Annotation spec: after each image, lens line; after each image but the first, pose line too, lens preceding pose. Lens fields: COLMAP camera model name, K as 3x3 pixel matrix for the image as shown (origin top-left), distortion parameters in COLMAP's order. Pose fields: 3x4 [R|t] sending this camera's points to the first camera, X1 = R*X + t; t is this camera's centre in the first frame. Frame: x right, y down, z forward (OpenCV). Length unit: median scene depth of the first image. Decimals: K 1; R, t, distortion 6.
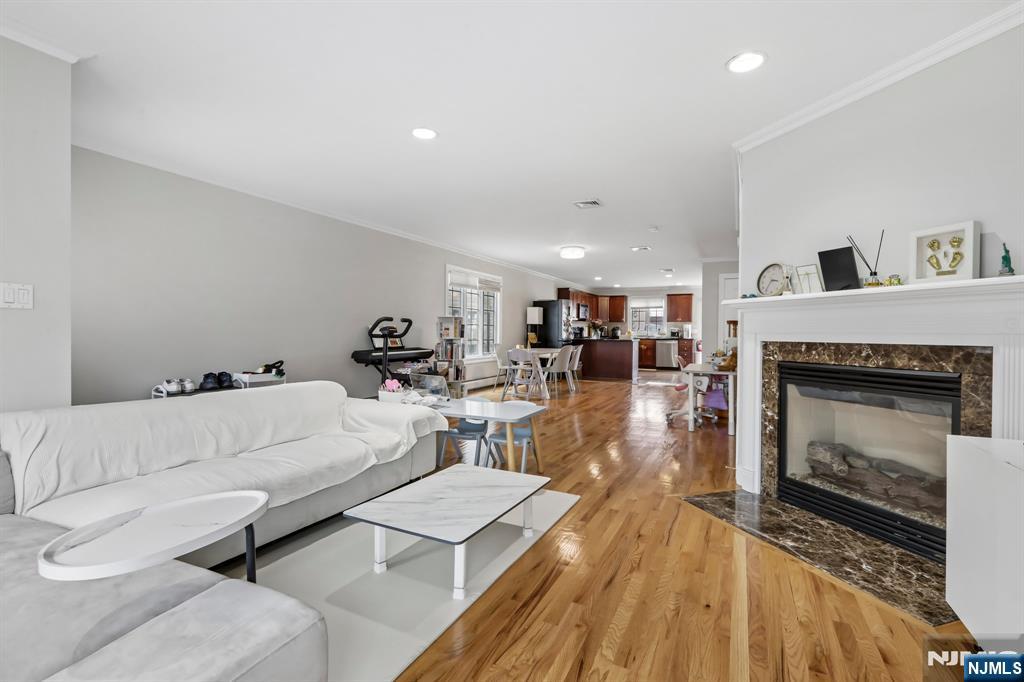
lens RADIAL K [[466.2, 0, 514.4], [0, 466.2, 331.9], [0, 0, 1]] dist [0.001038, 0.000715]
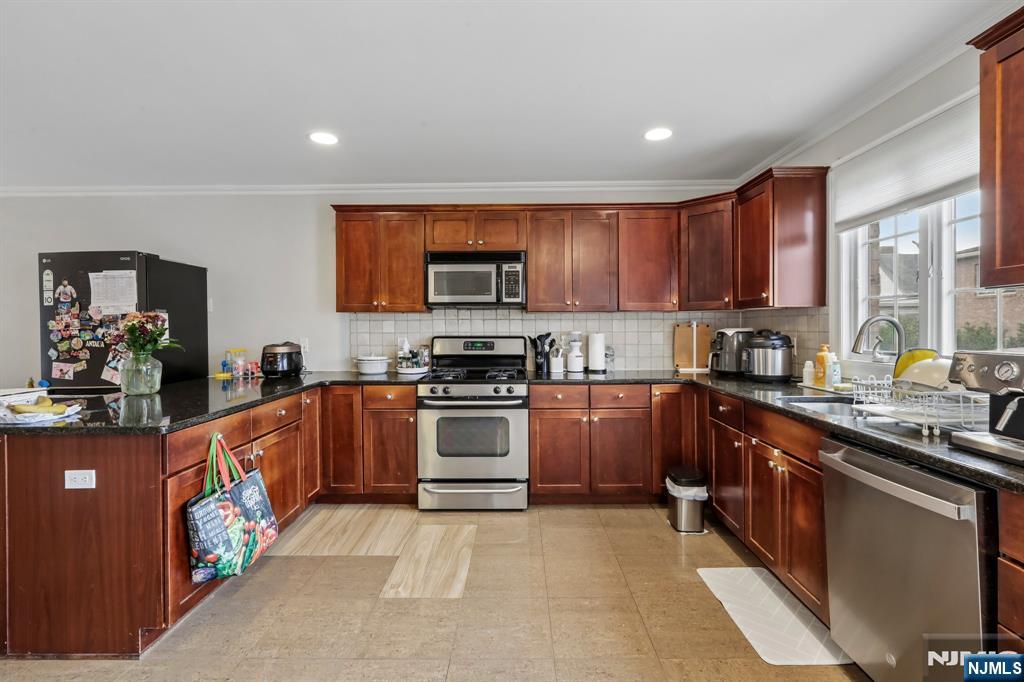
lens RADIAL K [[466.2, 0, 514.4], [0, 466.2, 331.9], [0, 0, 1]] dist [0.001038, 0.000715]
pose [[0.422597, 0.000105, -0.906318, 0.506780], [0.007881, 0.999962, 0.003790, -0.017021], [0.906284, -0.008744, 0.422580, 1.138071]]
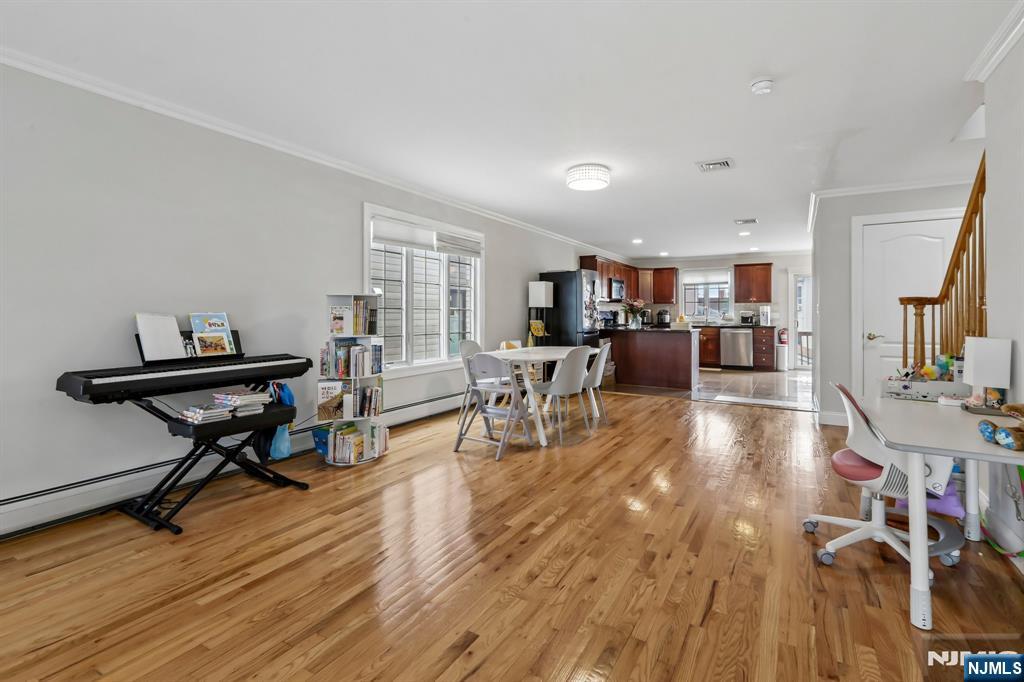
lens RADIAL K [[478.4, 0, 519.7], [0, 478.4, 309.6], [0, 0, 1]] dist [0.001325, 0.000349]
pose [[0.997665, -0.006678, -0.067967, 0.059304], [0.005869, 0.999910, -0.012099, -0.005275], [0.068042, 0.011672, 0.997614, 0.315991]]
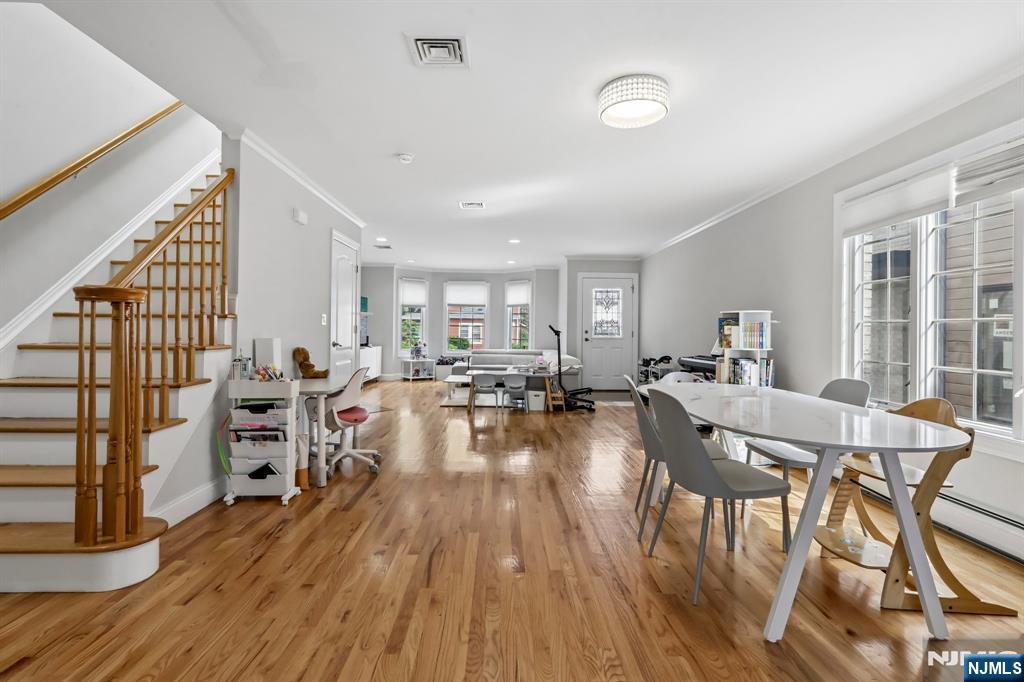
lens RADIAL K [[485.4, 0, 508.1], [0, 485.4, 320.7], [0, 0, 1]] dist [0.000030, 0.001289]
pose [[-0.890531, -0.025691, -0.454196, 0.268720], [-0.019393, 0.999640, -0.018520, -0.002803], [0.454509, -0.007685, -0.890709, 0.944748]]
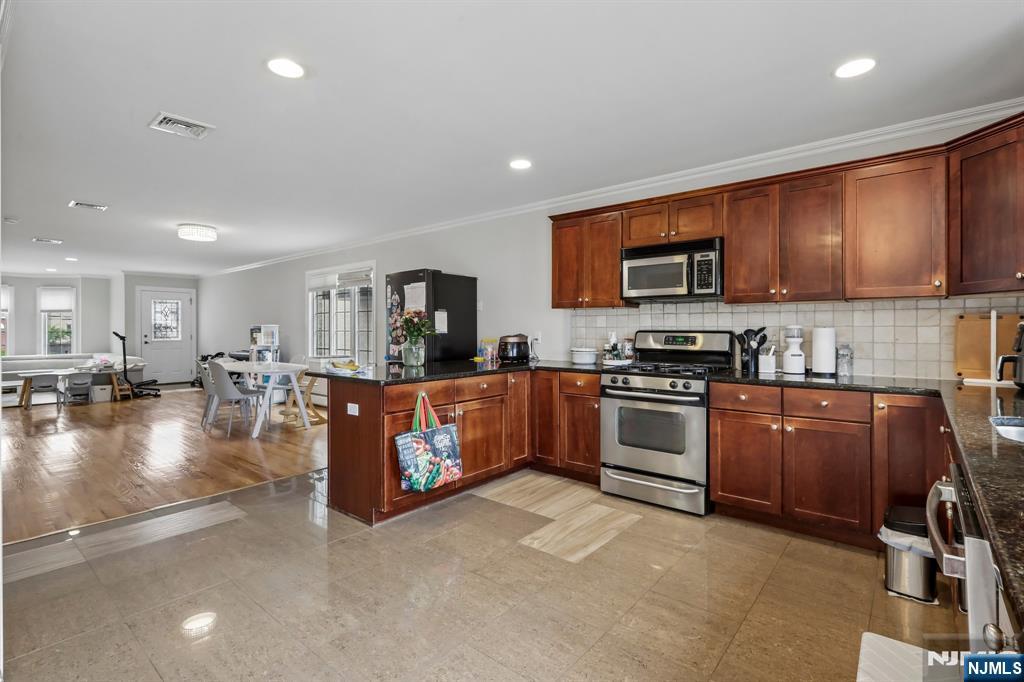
lens RADIAL K [[475.8, 0, 513.2], [0, 475.8, 331.9], [0, 0, 1]] dist [0.000845, 0.000839]
pose [[-0.237975, -0.003802, -0.971264, 0.542170], [-0.003332, 0.999990, -0.003098, -0.009937], [0.971266, 0.002499, -0.237985, 1.230078]]
